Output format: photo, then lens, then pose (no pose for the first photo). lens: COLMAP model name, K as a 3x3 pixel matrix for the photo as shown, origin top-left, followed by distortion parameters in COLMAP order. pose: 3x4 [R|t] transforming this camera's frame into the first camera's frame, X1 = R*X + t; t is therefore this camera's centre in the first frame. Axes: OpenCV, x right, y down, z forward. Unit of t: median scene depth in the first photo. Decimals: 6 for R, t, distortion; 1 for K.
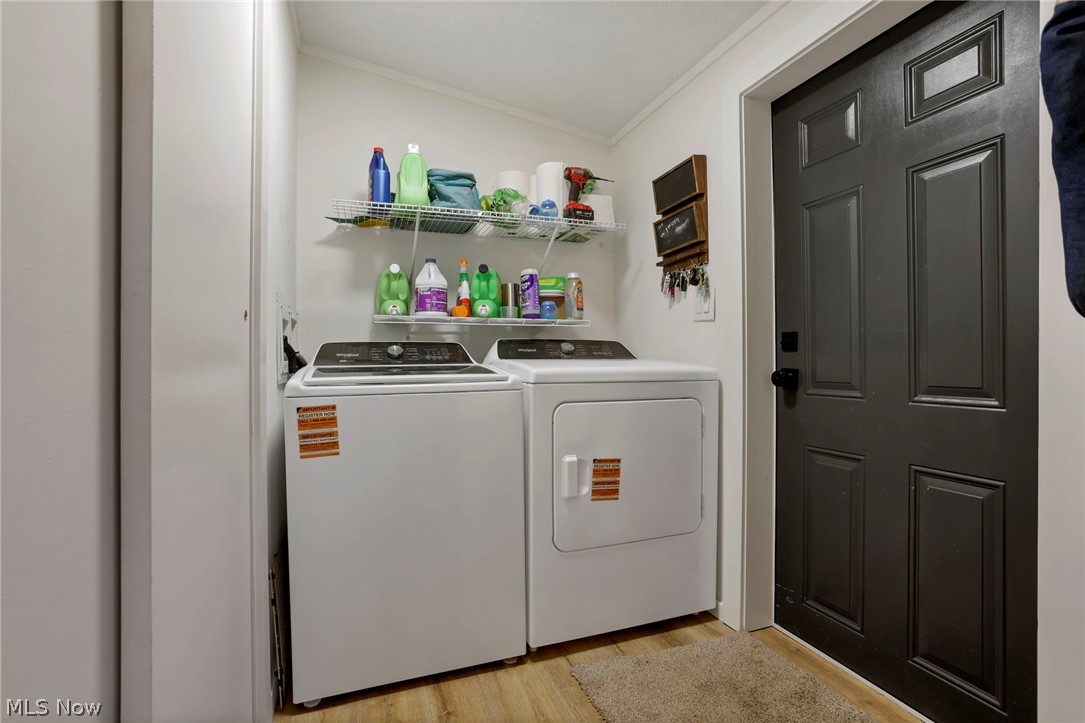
lens RADIAL K [[505.6, 0, 544.3], [0, 505.6, 362.5], [0, 0, 1]] dist [-0.053551, 0.009351]
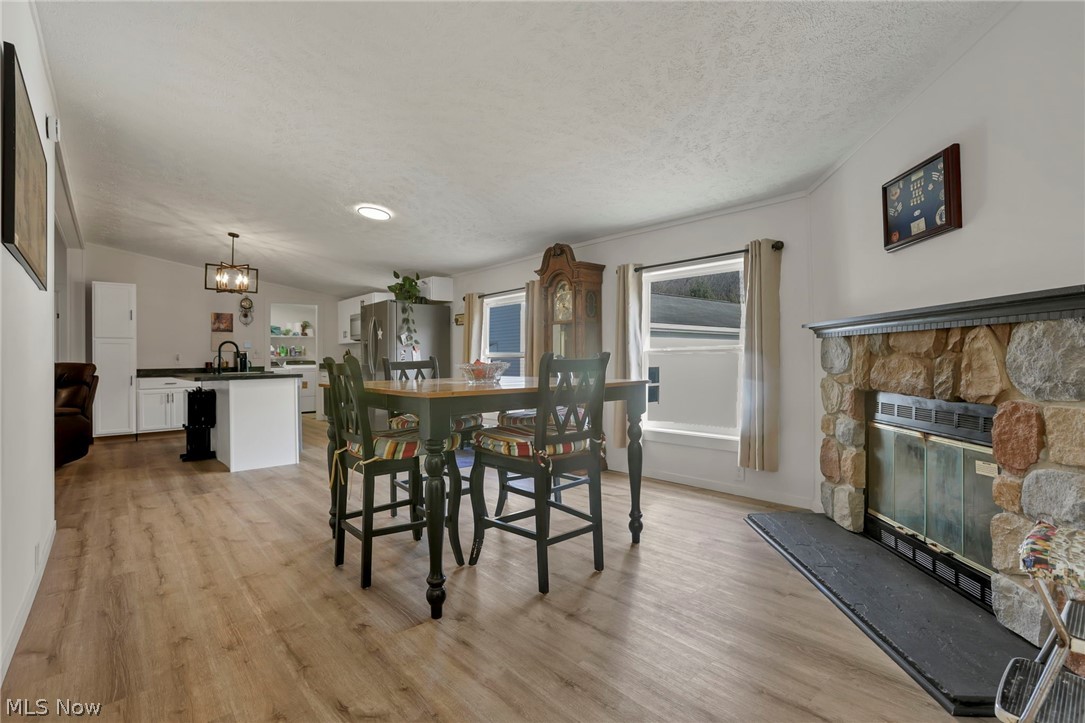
lens RADIAL K [[505.6, 0, 544.0], [0, 505.6, 354.4], [0, 0, 1]] dist [-0.053551, 0.009351]
pose [[0.927607, 0.002073, 0.373551, 0.409447], [-0.001048, 0.999995, -0.002947, -0.092504], [-0.373556, 0.002342, 0.927605, -4.261560]]
